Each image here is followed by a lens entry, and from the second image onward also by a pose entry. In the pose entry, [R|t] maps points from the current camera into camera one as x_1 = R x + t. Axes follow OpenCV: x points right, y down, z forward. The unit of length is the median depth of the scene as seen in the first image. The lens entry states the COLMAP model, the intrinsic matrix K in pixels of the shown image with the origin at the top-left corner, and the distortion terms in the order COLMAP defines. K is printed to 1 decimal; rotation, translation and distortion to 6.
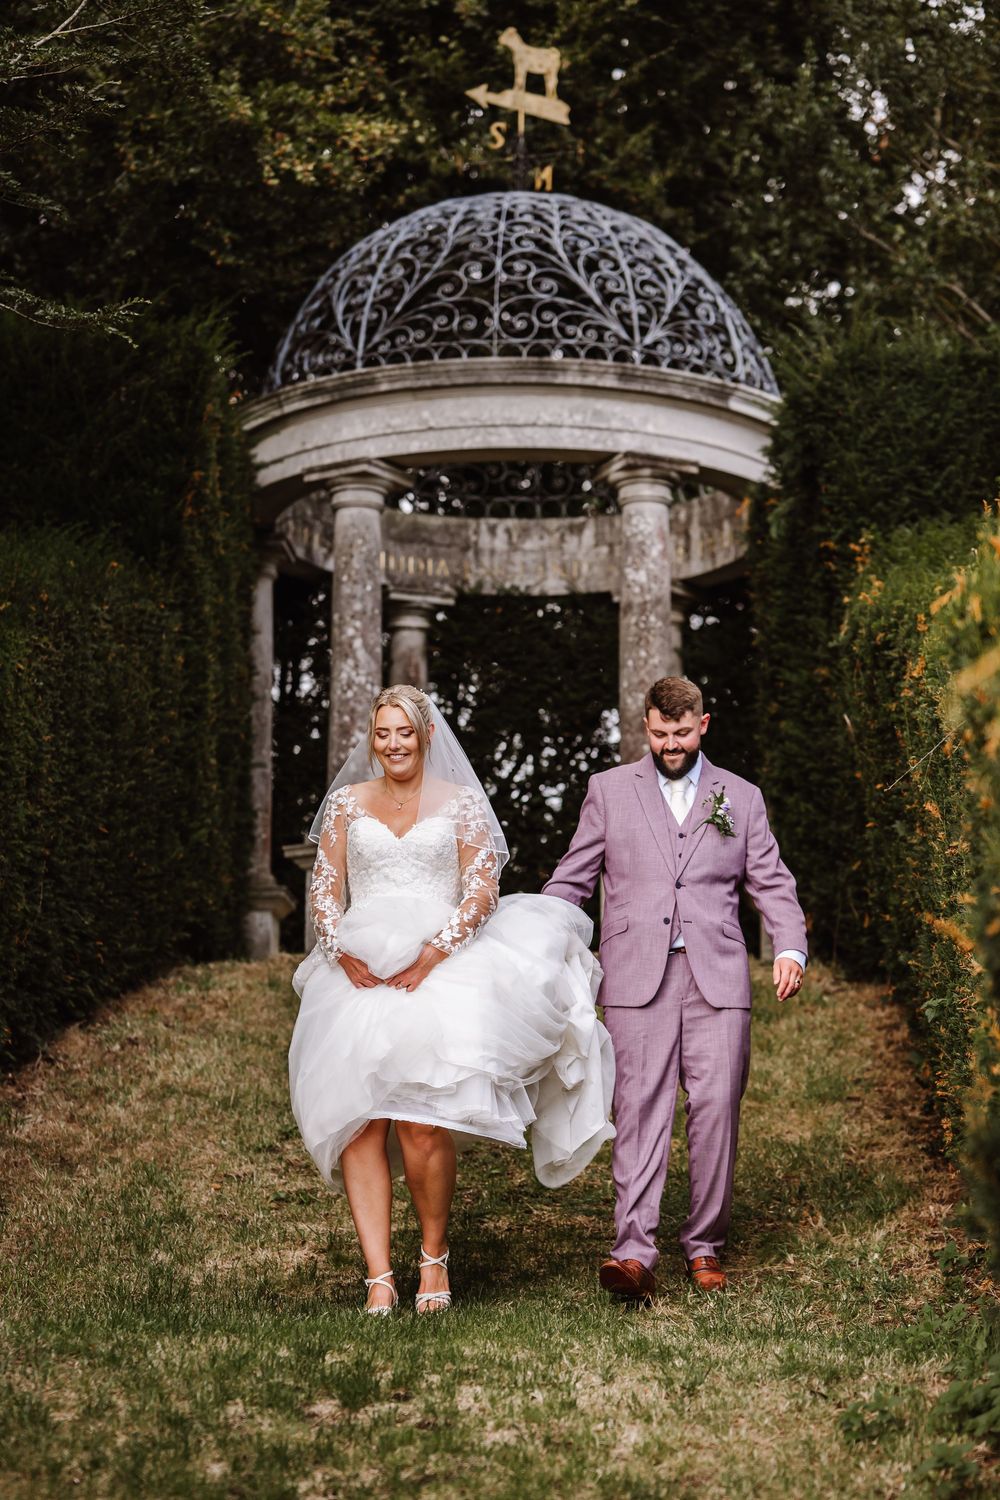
lens RADIAL K [[3443.8, 0, 488.9], [0, 3443.8, 741.9], [0, 0, 1]] dist [-0.077635, 0.000000]
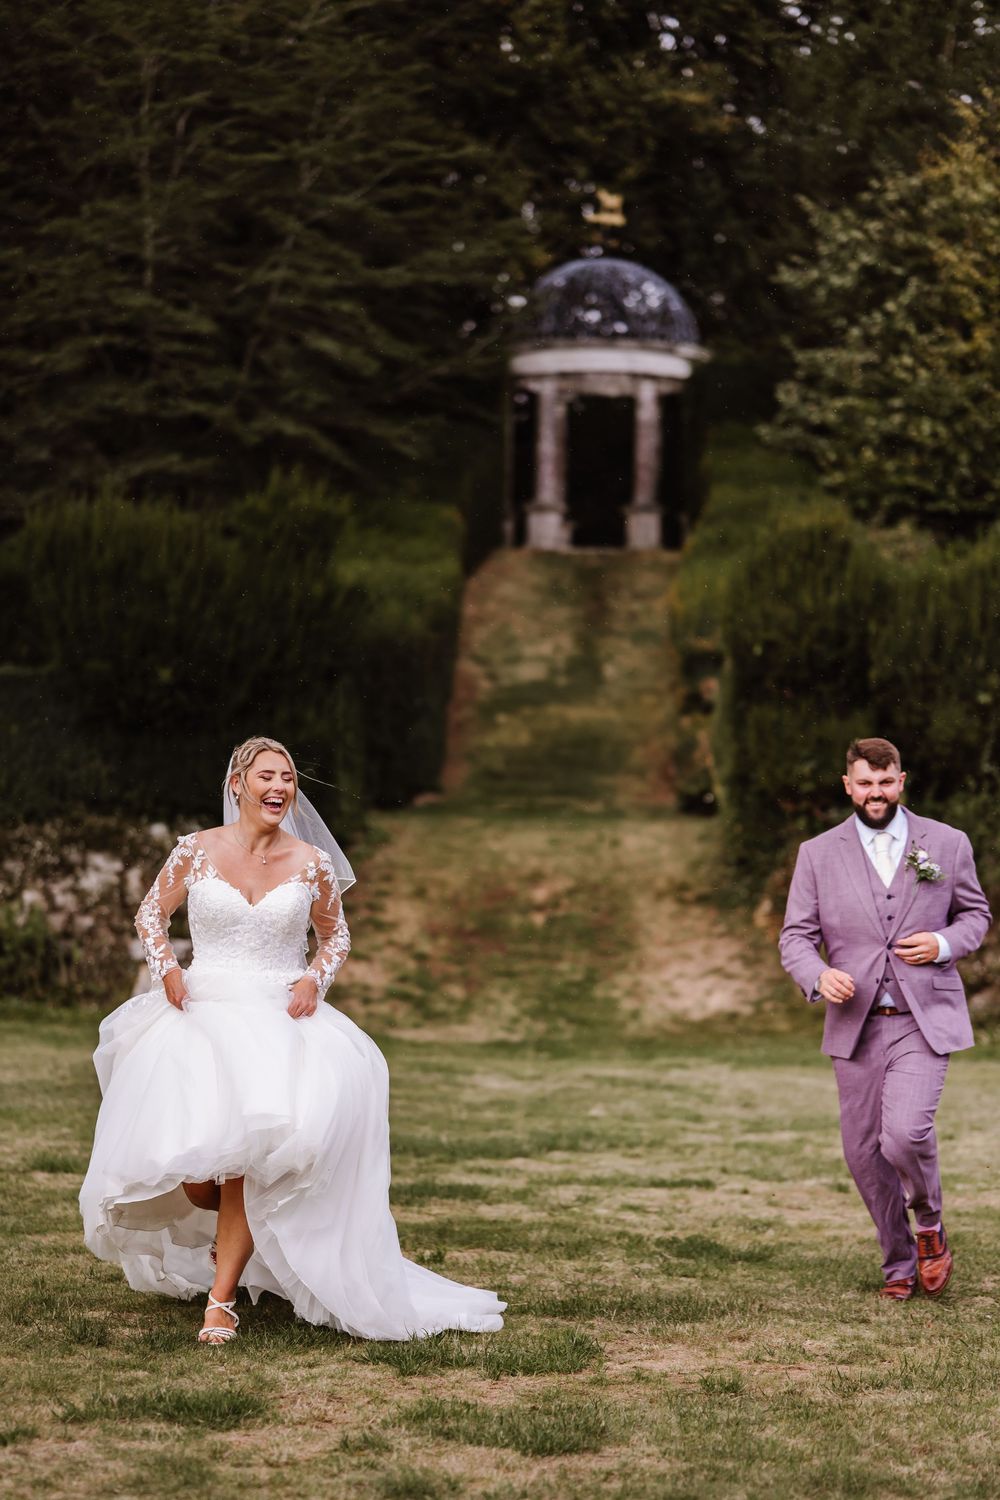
lens RADIAL K [[3563.2, 0, 493.4], [0, 3563.2, 751.9], [0, 0, 1]] dist [0.000297, 0.000000]
pose [[0.999832, 0.015363, -0.009989, -0.048917], [-0.013223, 0.982238, 0.187171, -0.330552], [0.012687, -0.187008, 0.982277, -2.014417]]
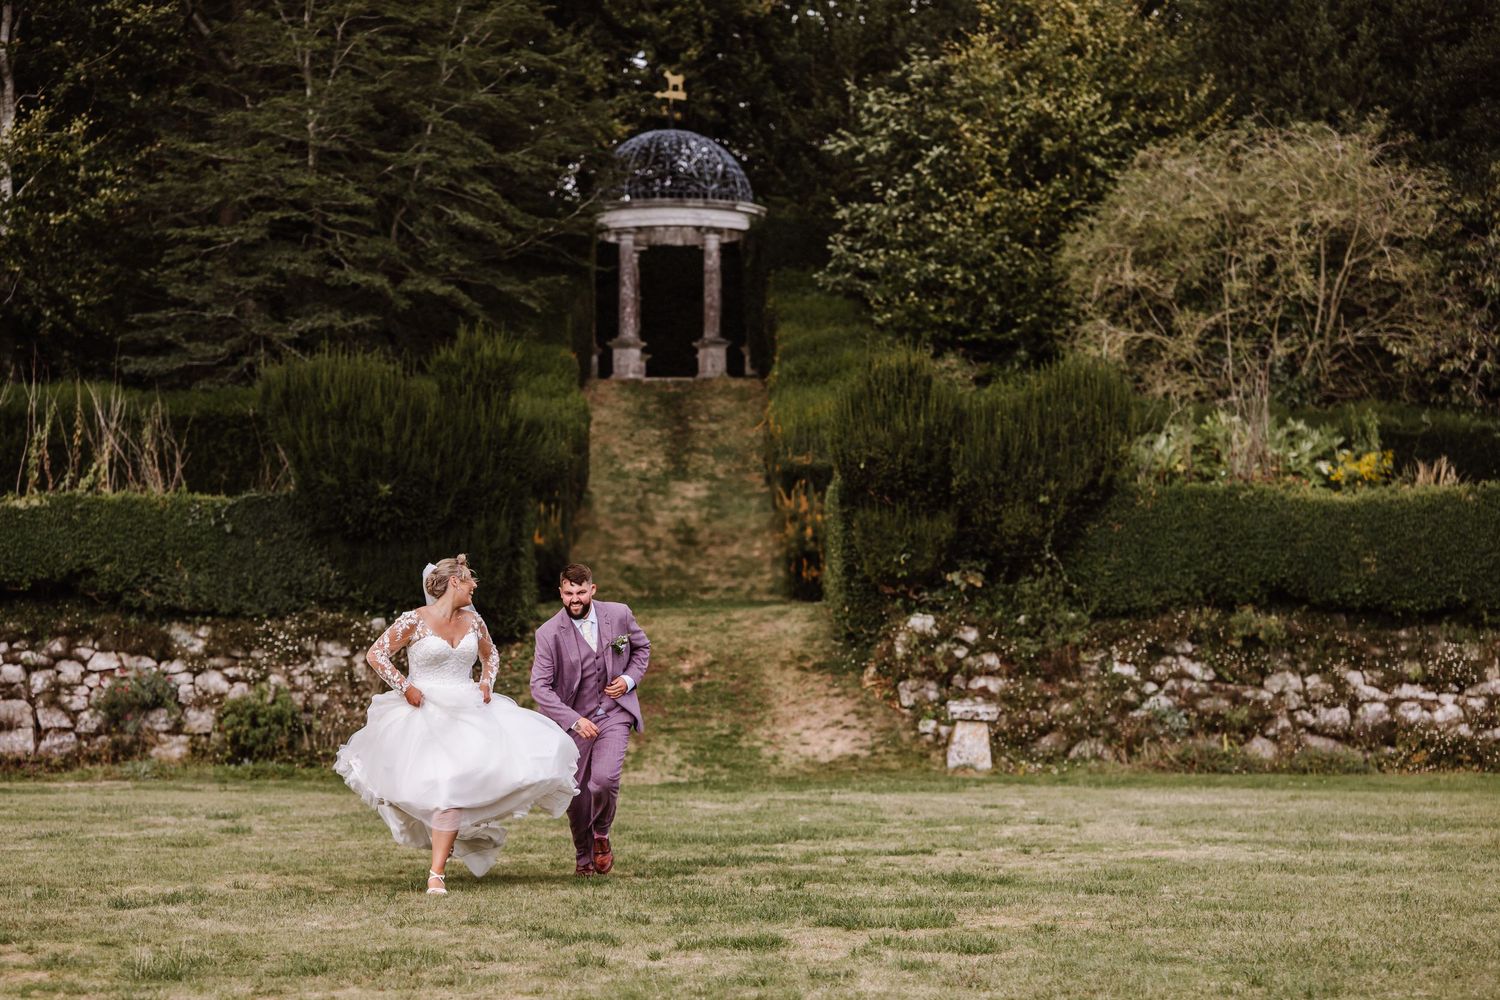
lens RADIAL K [[3443.8, 0, 754.4], [0, 3443.8, 500.4], [0, 0, 1]] dist [-0.077635, 0.000000]
pose [[0.996841, -0.007359, 0.079086, -0.184369], [-0.006307, 0.985220, 0.171178, -0.400661], [-0.079177, -0.171136, 0.982061, -2.394566]]
